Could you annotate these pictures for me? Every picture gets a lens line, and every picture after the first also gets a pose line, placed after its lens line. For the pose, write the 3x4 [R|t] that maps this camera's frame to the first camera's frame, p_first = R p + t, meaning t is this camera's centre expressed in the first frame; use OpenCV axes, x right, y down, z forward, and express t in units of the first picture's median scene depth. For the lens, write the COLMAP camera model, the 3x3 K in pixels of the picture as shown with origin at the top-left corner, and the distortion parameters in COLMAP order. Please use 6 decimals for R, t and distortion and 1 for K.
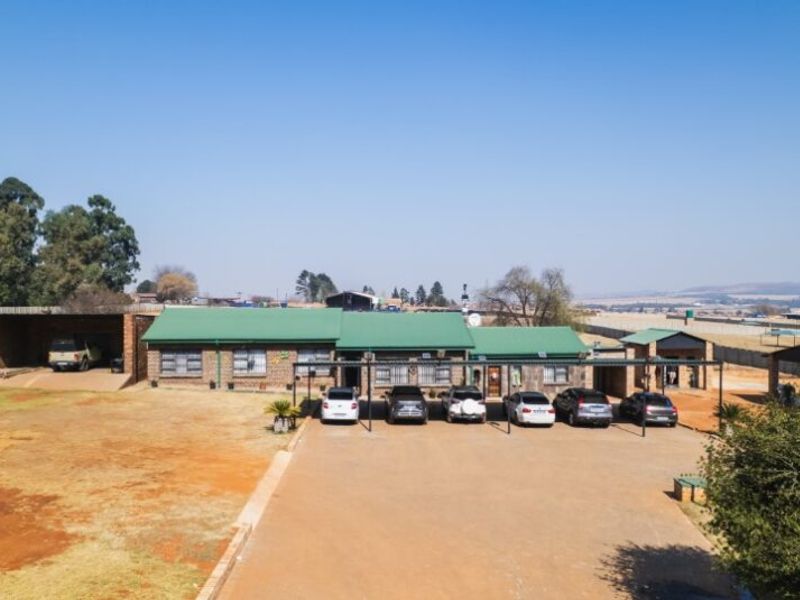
lens RADIAL K [[689.3, 0, 400.0], [0, 689.3, 300.0], [0, 0, 1]] dist [-0.047372, -0.002206]
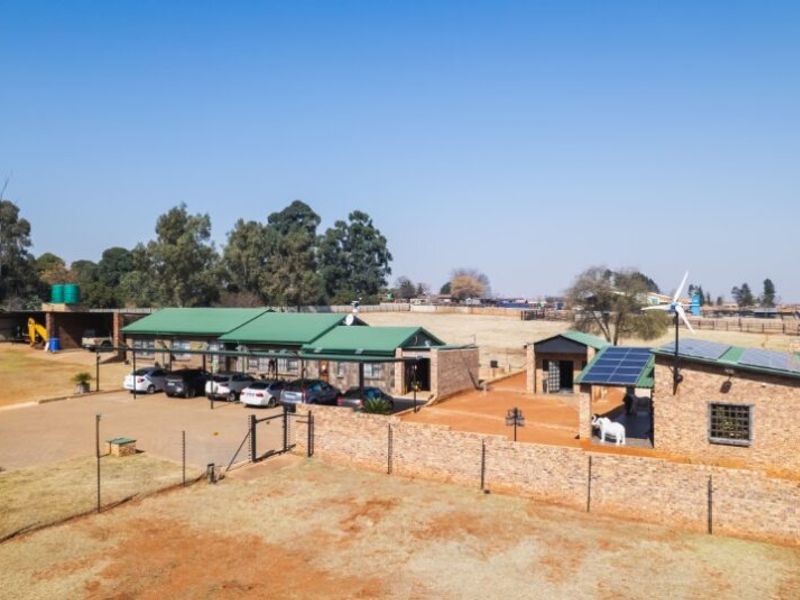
lens RADIAL K [[689.3, 0, 400.0], [0, 689.3, 300.0], [0, 0, 1]] dist [-0.047372, -0.002206]
pose [[0.872115, -0.001882, -0.489297, 0.195831], [0.001736, 0.999998, -0.000751, -0.000779], [0.489298, -0.000194, 0.872117, 0.012362]]
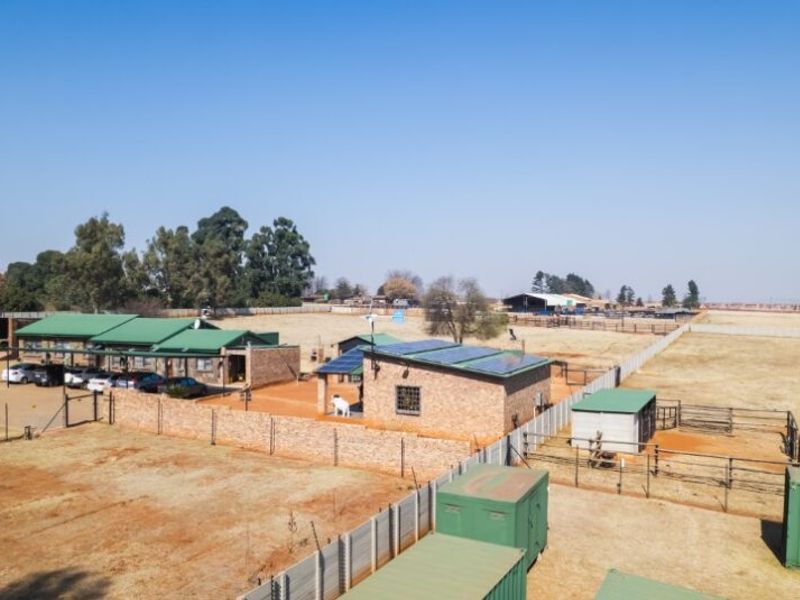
lens RADIAL K [[689.3, 0, 400.0], [0, 689.3, 300.0], [0, 0, 1]] dist [-0.047372, -0.002206]
pose [[0.900407, -0.001133, -0.435047, 0.287846], [0.001519, 0.999999, 0.000539, -0.005488], [0.435046, -0.001146, 0.900408, -0.020540]]
